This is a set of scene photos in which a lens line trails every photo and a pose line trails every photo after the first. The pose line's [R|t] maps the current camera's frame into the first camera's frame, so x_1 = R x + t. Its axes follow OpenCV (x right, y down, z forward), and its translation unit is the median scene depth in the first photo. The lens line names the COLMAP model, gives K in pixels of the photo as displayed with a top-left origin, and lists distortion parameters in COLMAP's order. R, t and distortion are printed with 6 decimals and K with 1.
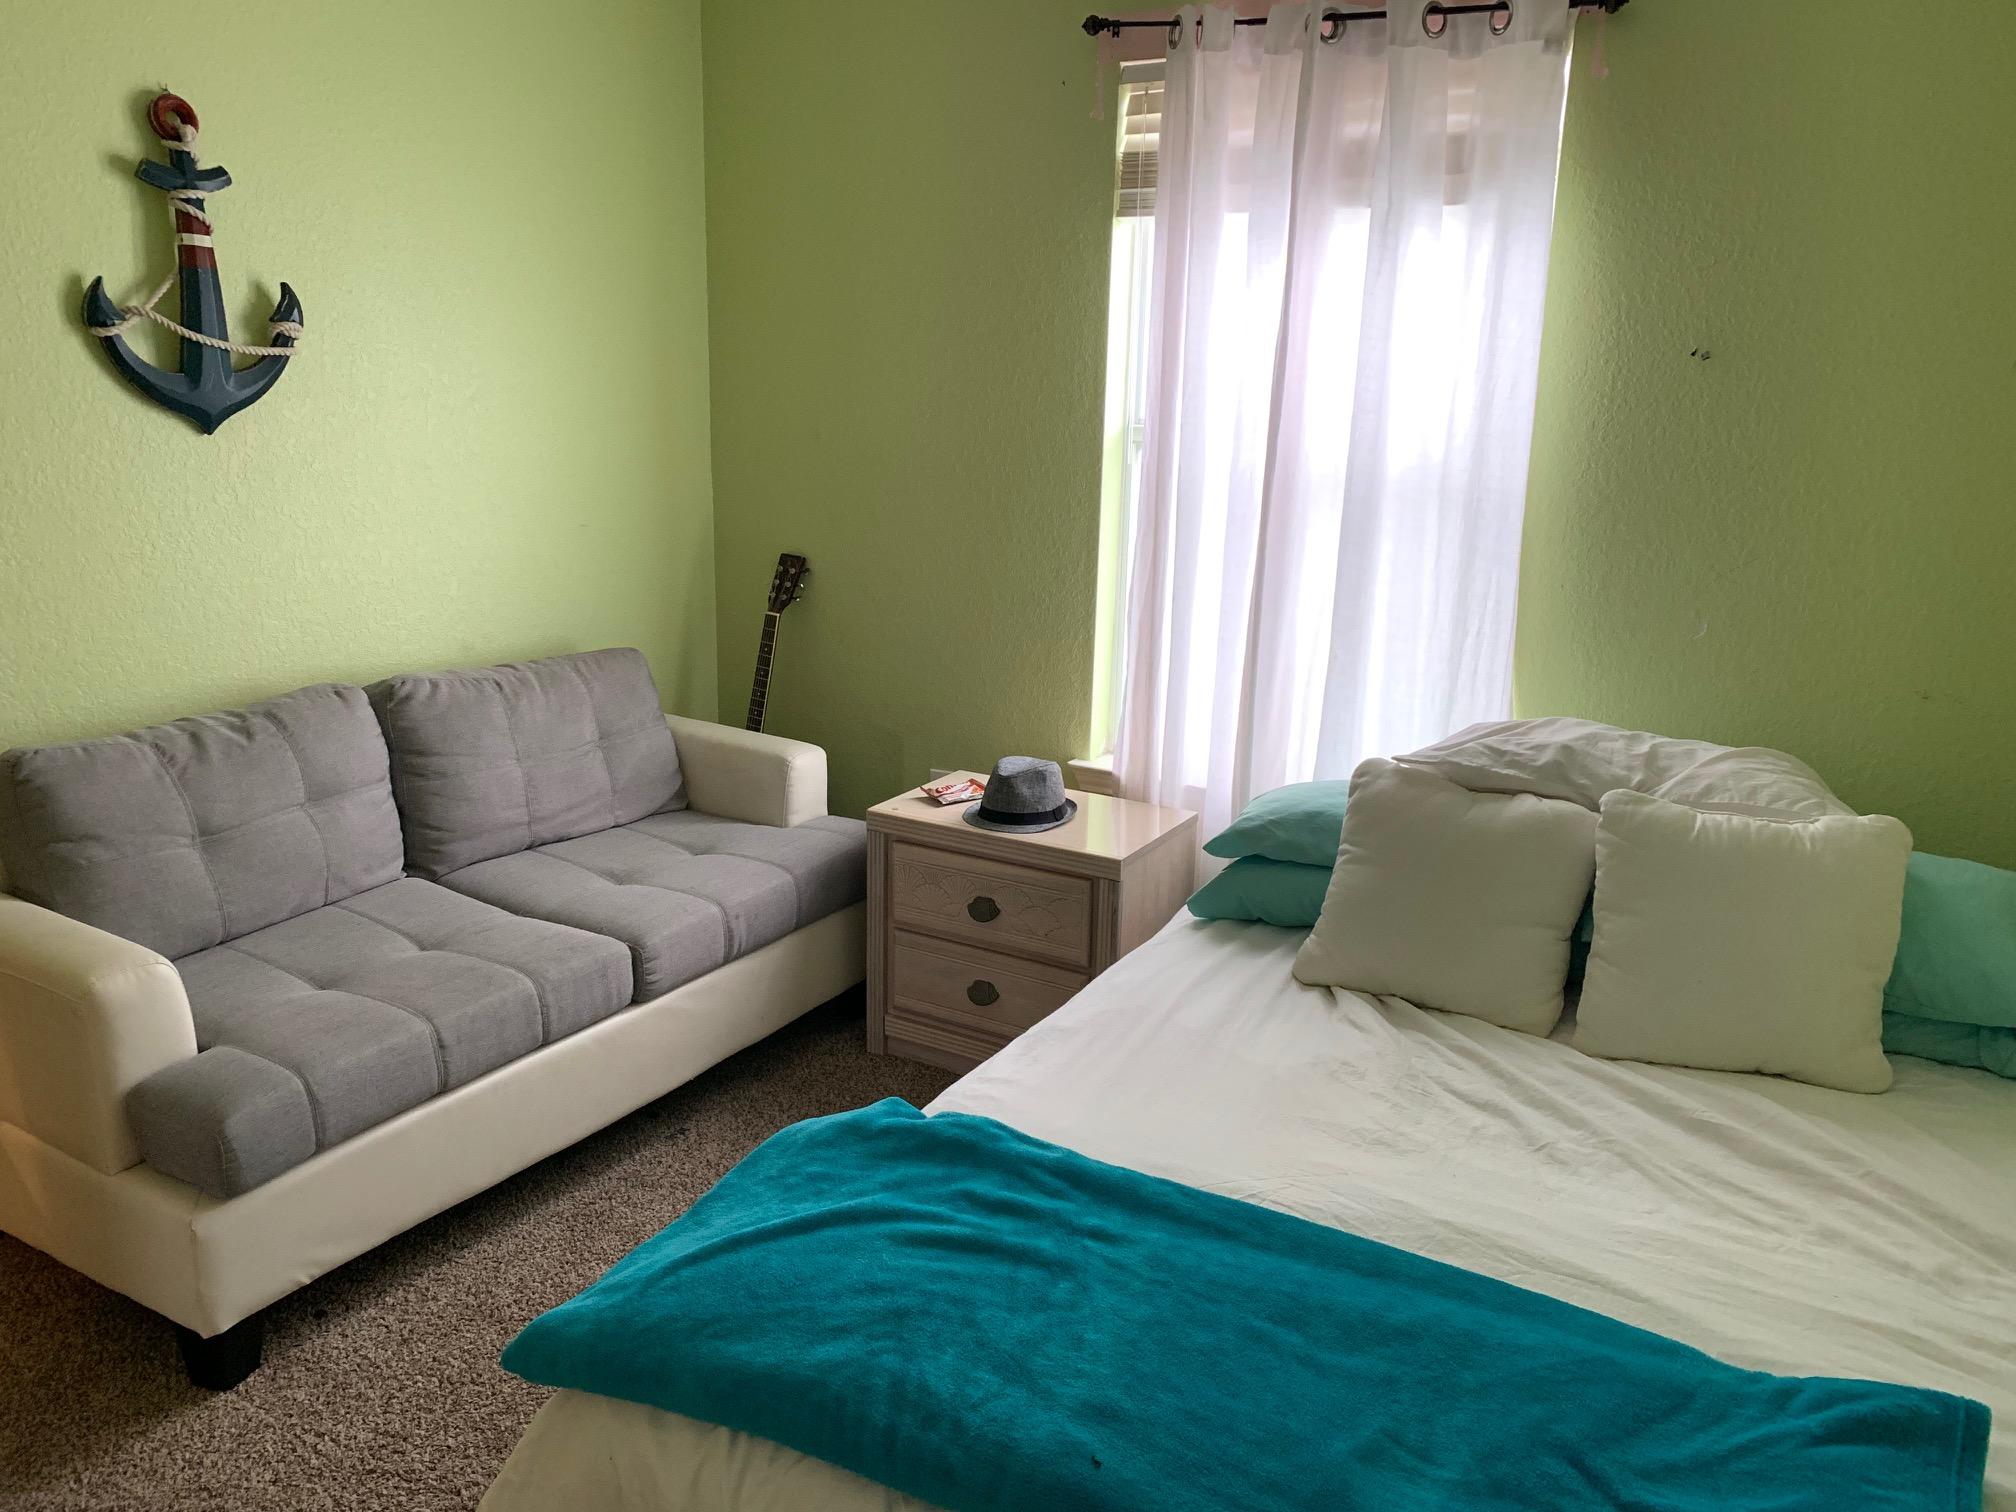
lens RADIAL K [[1523.1, 0, 1000.4], [0, 1523.1, 763.4], [0, 0, 1]] dist [0.044382, -0.036627]
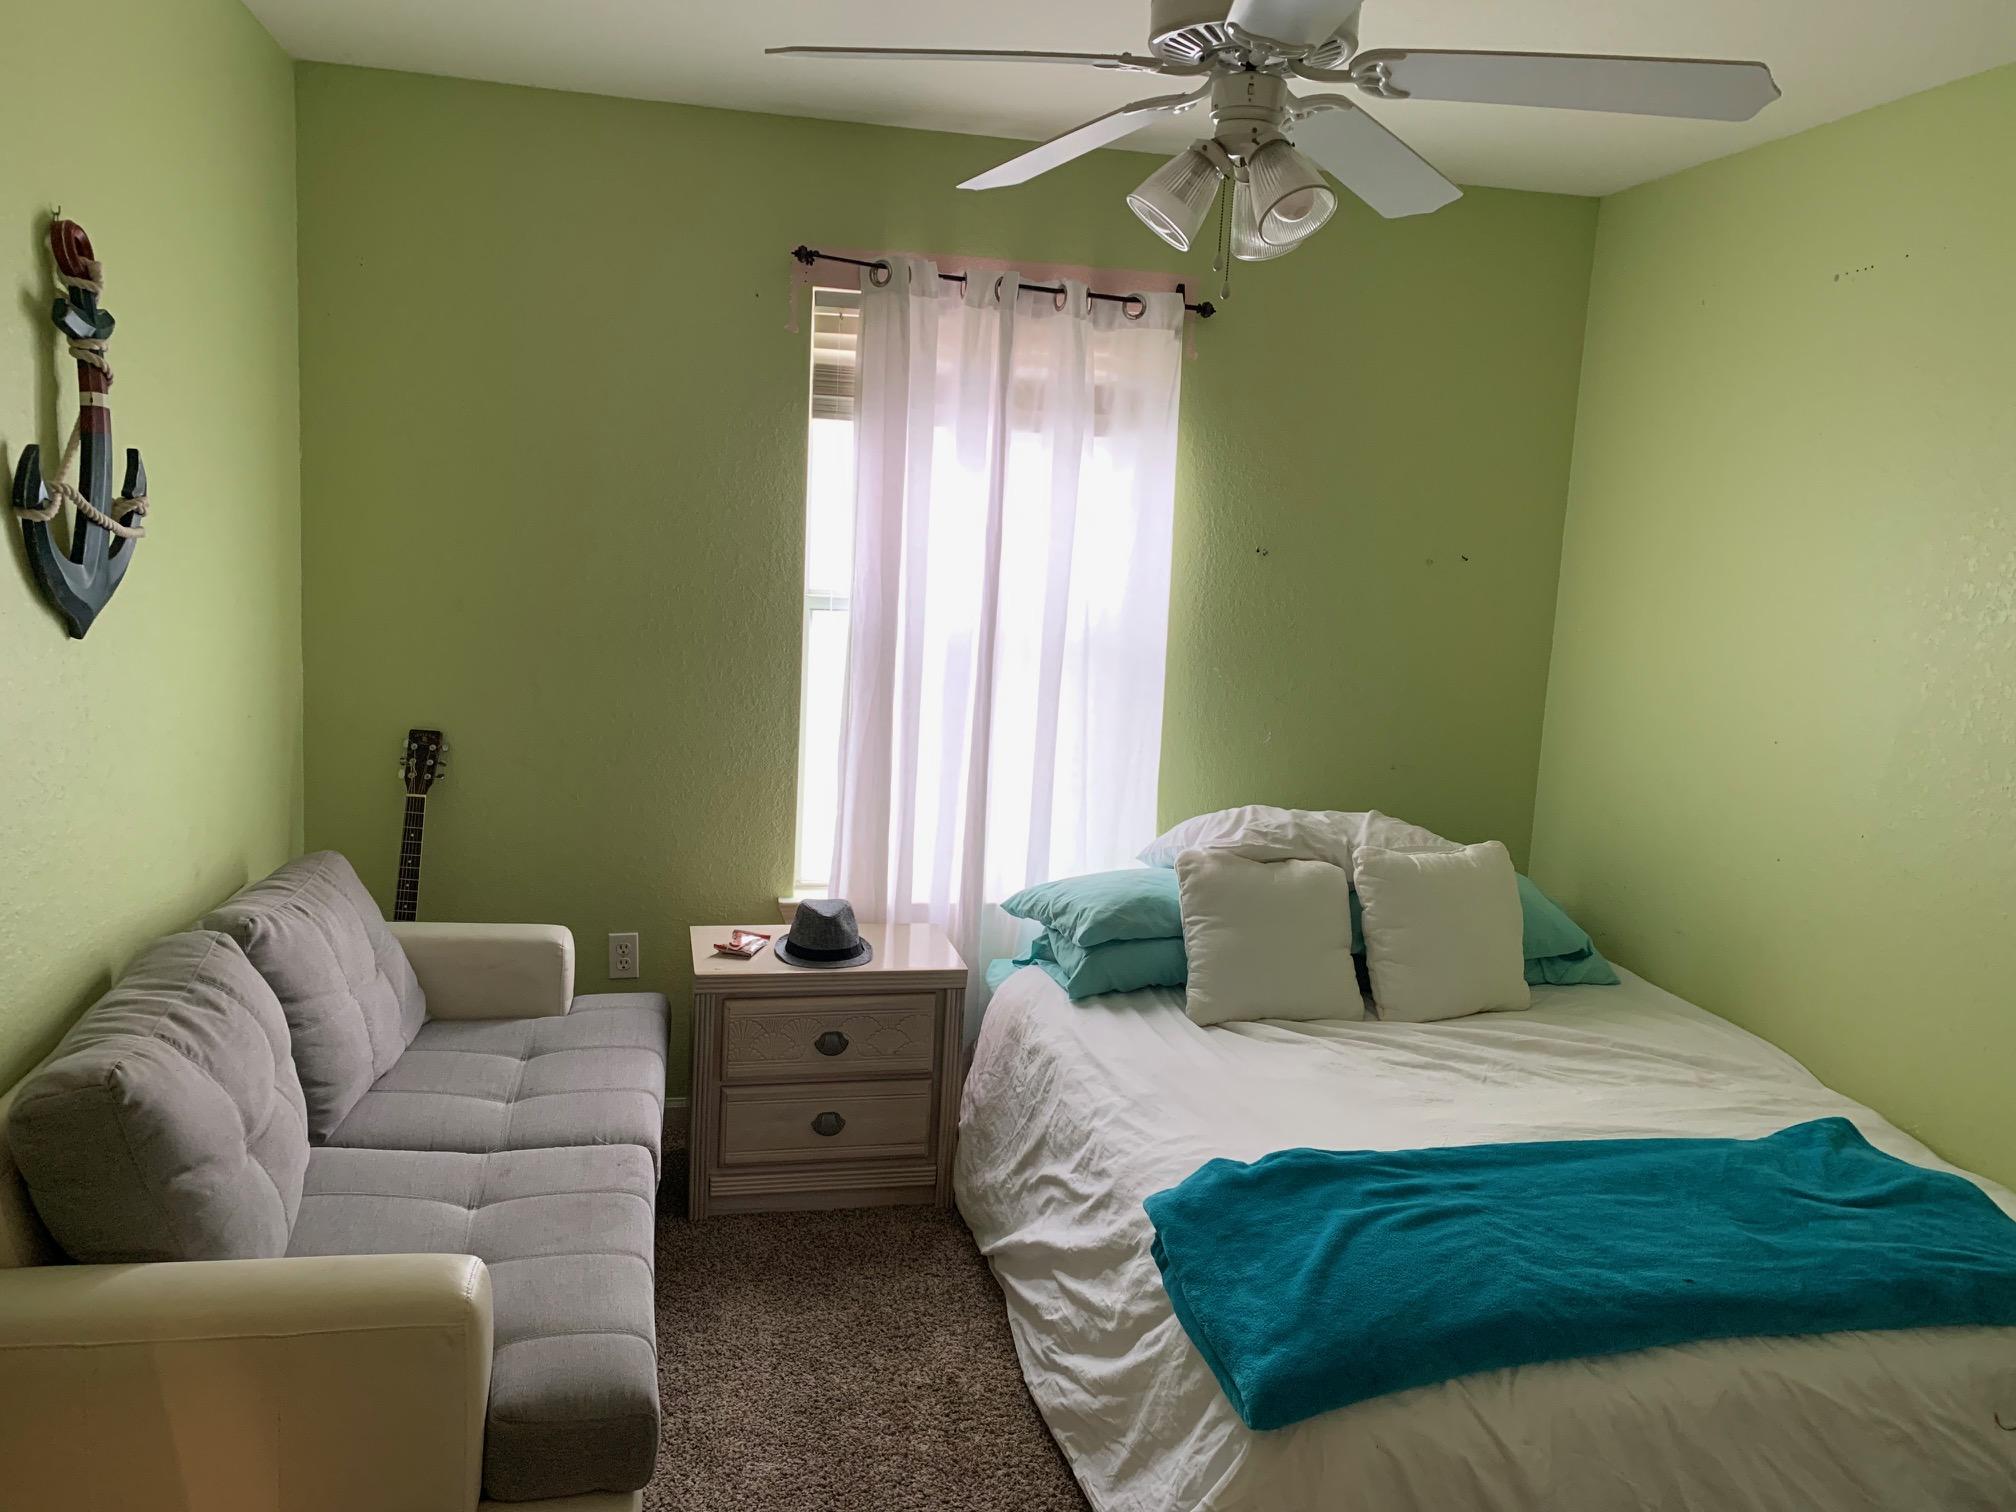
lens RADIAL K [[1523.1, 0, 1010.7], [0, 1523.1, 759.0], [0, 0, 1]] dist [0.044382, -0.036627]
pose [[0.726367, -0.087345, 0.681735, -0.701466], [0.139246, 0.990024, -0.021518, -0.068752], [-0.673054, 0.110559, 0.731283, 0.114406]]
